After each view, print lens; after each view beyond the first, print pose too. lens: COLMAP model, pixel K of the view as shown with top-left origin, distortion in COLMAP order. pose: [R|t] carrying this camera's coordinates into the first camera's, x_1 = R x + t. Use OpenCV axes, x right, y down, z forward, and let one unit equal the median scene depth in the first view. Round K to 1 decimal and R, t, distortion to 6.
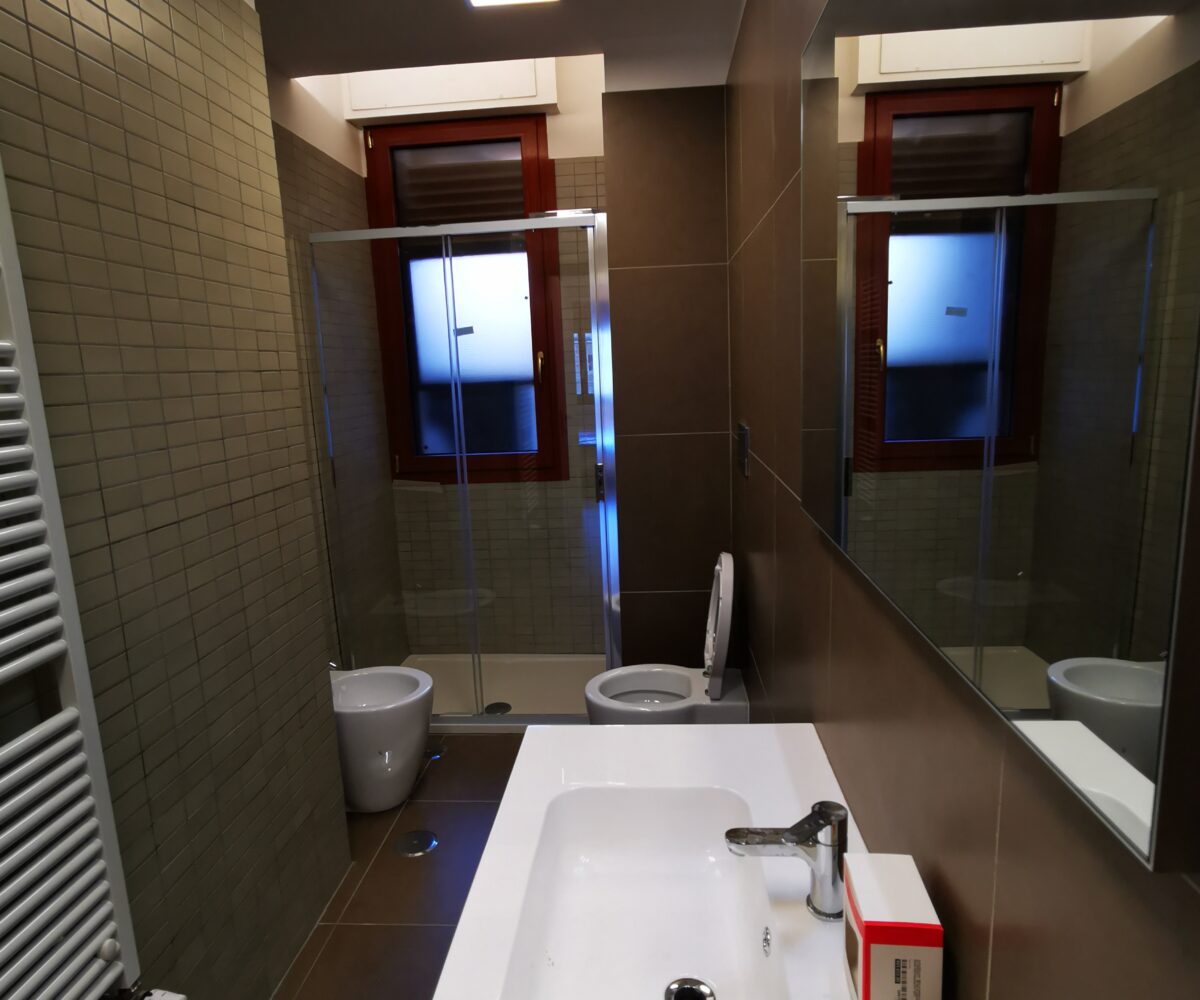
lens RADIAL K [[759.3, 0, 600.0], [0, 759.3, 500.0], [0, 0, 1]] dist [-0.001753, 0.006453]
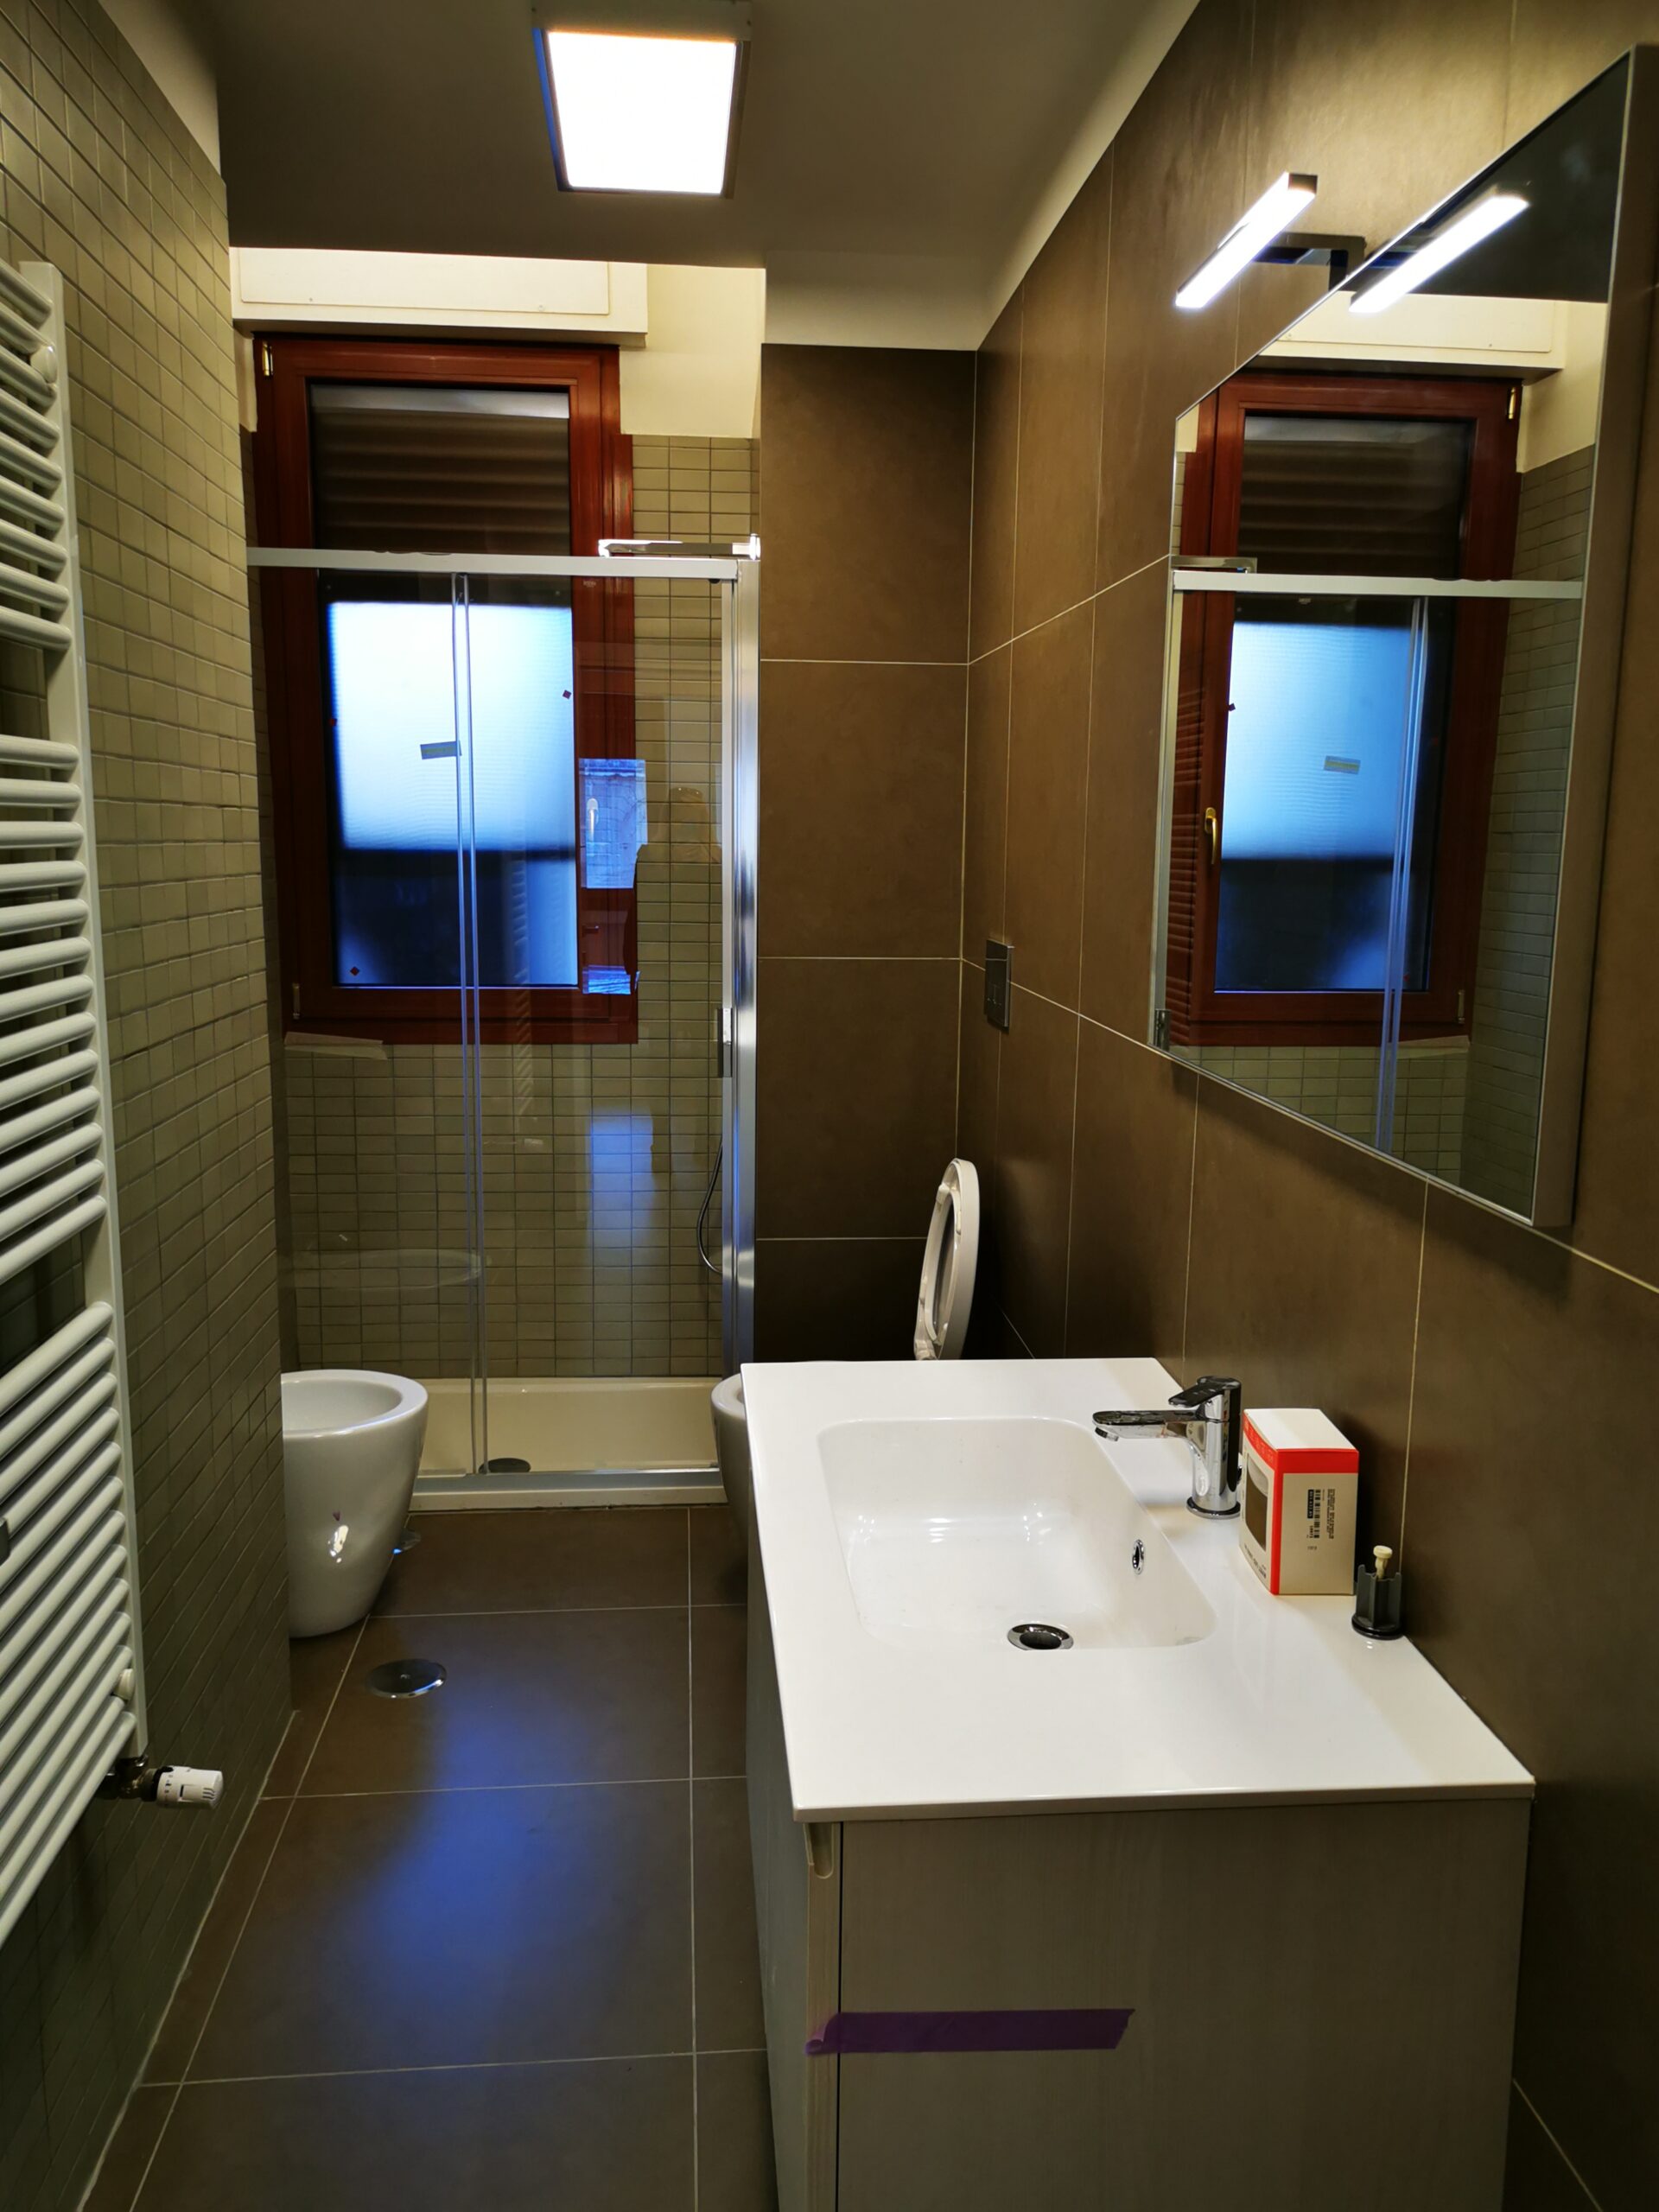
lens RADIAL K [[1698.8, 0, 821.0], [0, 1698.8, 1094.5], [0, 0, 1]] dist [0.100465, -0.135310]
pose [[0.987182, 0.027024, 0.157291, -0.135044], [-0.023231, 0.999394, -0.025905, 0.049270], [-0.157896, 0.021919, 0.987212, -0.245144]]
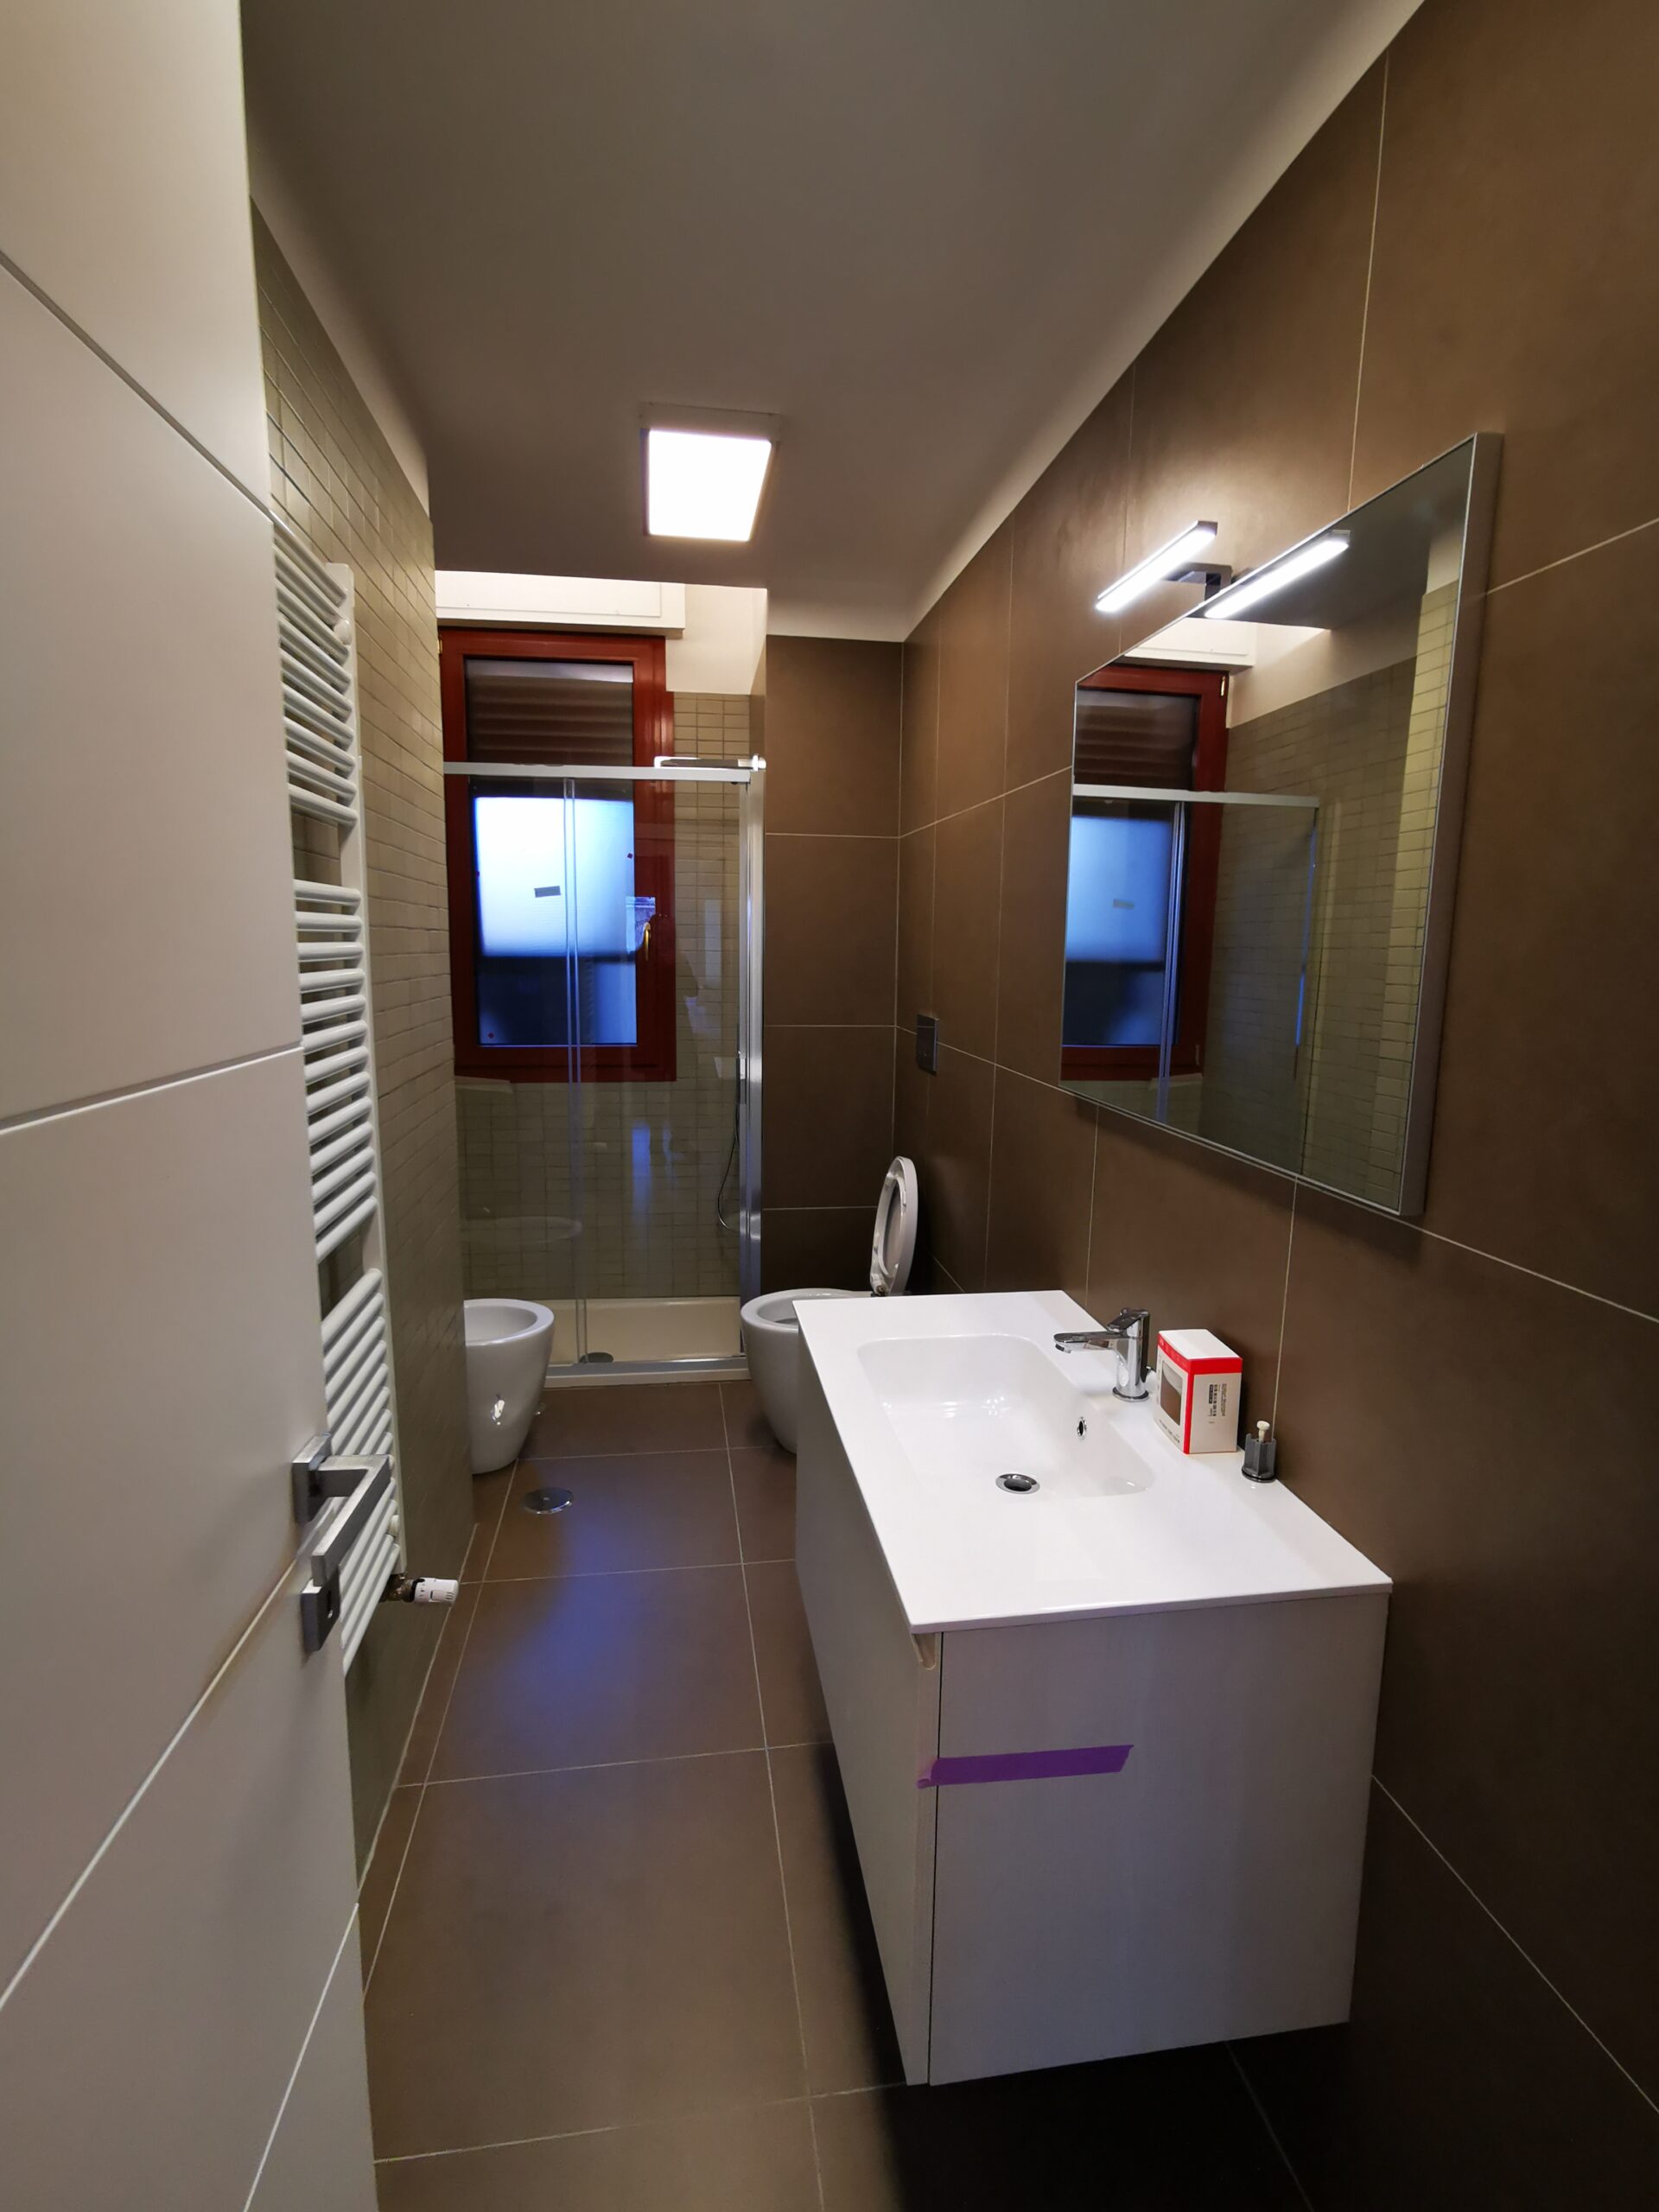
lens RADIAL K [[1069.1, 0, 825.1], [0, 1069.1, 1100.6], [0, 0, 1]] dist [-0.029827, 0.011642]
pose [[0.975089, 0.020847, 0.220833, -0.186649], [-0.013840, 0.999352, -0.033227, 0.040327], [-0.221383, 0.029343, 0.974745, -0.190755]]
